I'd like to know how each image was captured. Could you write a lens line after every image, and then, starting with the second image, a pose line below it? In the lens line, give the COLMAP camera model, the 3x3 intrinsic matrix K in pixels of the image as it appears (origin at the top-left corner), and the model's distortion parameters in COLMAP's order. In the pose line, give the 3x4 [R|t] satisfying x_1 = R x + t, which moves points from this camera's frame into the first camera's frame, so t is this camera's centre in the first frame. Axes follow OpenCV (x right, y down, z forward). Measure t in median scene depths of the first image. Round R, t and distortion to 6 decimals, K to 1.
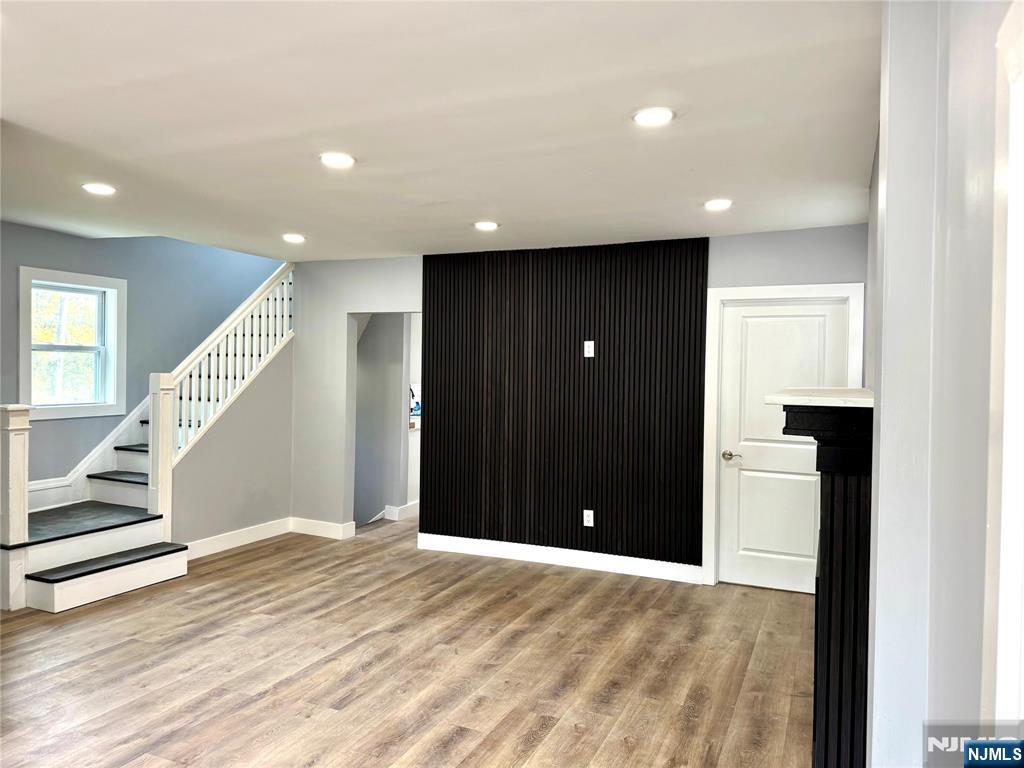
lens RADIAL K [[730.6, 0, 513.5], [0, 730.6, 383.1], [0, 0, 1]] dist [-0.005957, -0.003803]
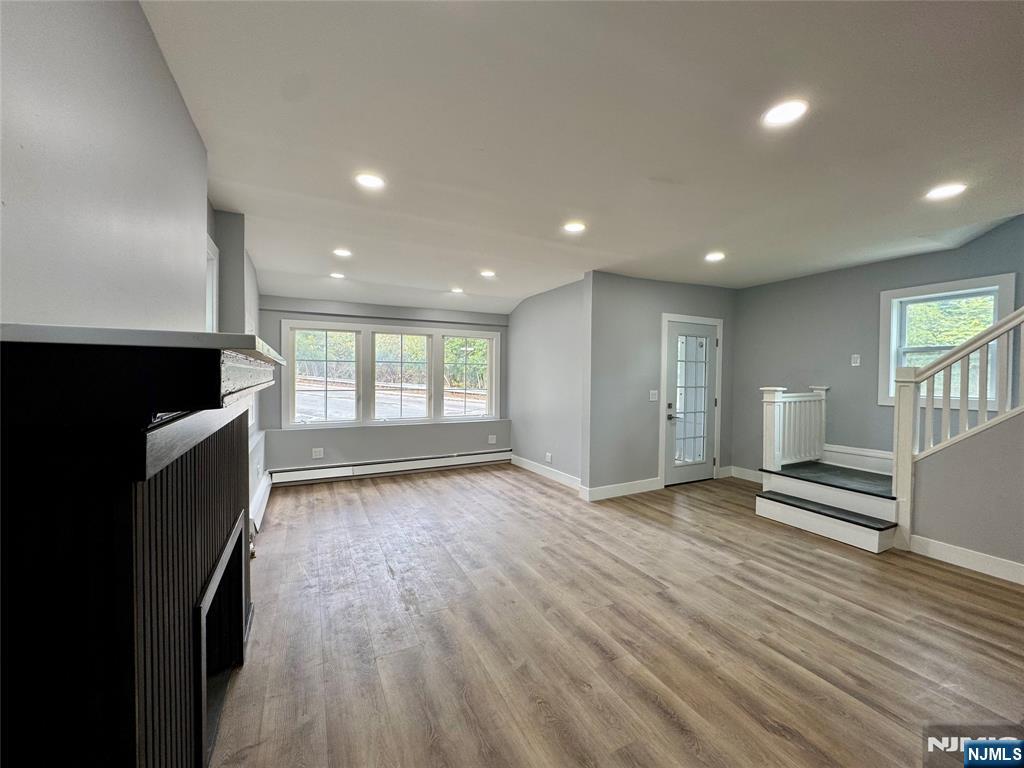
lens RADIAL K [[412.6, 0, 517.7], [0, 412.6, 382.3], [0, 0, 1]] dist [0.014157, 0.000299]
pose [[-0.637405, -0.001084, -0.770528, 0.429664], [-0.023815, 0.999549, 0.018295, 0.014553], [0.770161, 0.030012, -0.637143, 1.160298]]
